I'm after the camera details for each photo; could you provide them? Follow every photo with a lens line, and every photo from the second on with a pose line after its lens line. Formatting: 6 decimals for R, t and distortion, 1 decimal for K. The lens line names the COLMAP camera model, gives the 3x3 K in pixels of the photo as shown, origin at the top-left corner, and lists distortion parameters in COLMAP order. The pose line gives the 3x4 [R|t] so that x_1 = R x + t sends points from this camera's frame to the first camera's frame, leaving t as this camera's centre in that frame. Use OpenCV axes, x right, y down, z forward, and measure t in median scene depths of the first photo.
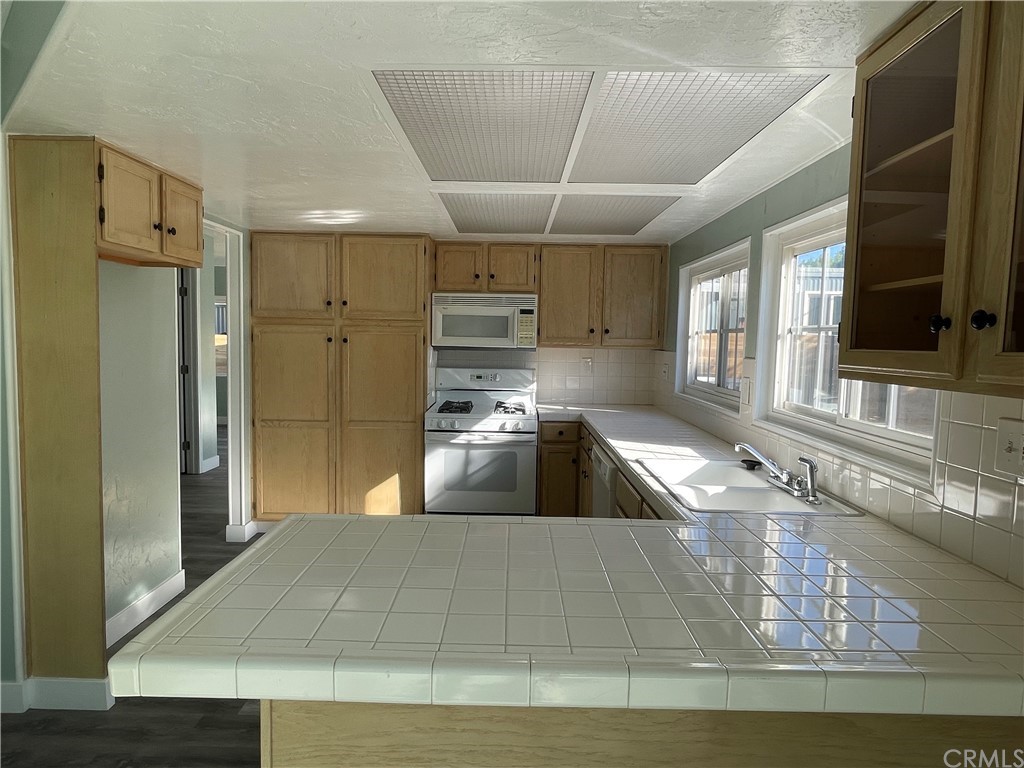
lens RADIAL K [[619.6, 0, 509.2], [0, 619.6, 384.4], [0, 0, 1]] dist [0.007560, -0.007311]
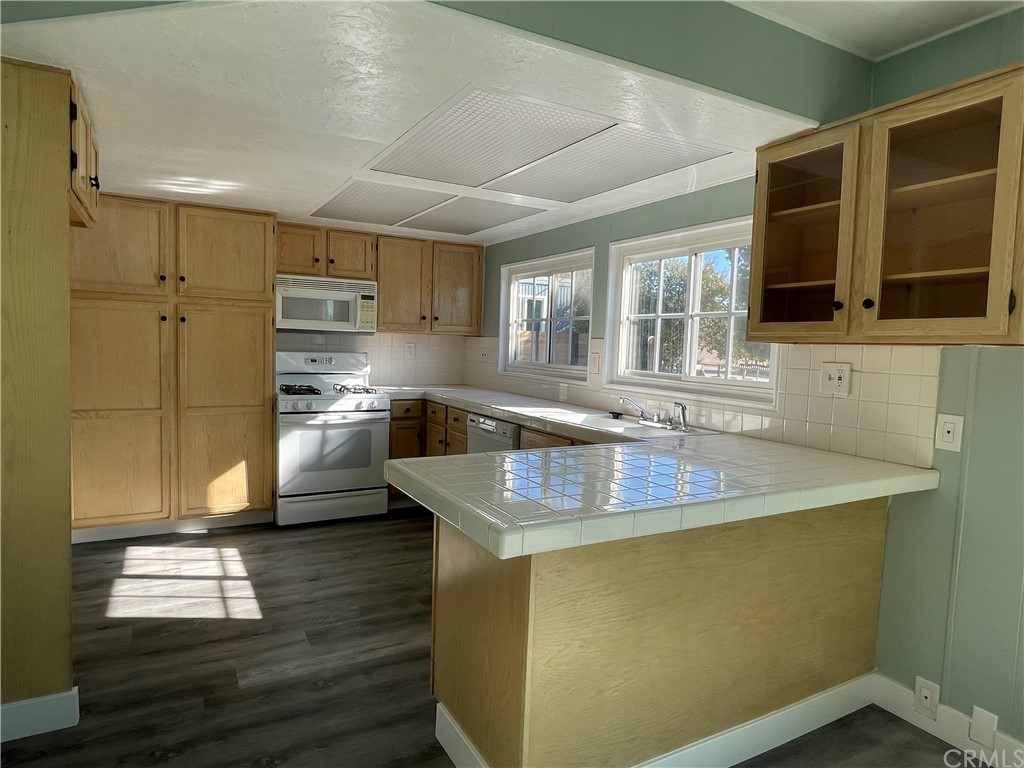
lens RADIAL K [[619.6, 0, 512.8], [0, 619.6, 384.5], [0, 0, 1]] dist [0.007560, -0.007311]
pose [[0.867397, -0.024542, 0.497012, -0.298595], [0.022585, 0.999695, 0.009947, 0.026916], [-0.497104, 0.002597, 0.867687, -0.039964]]
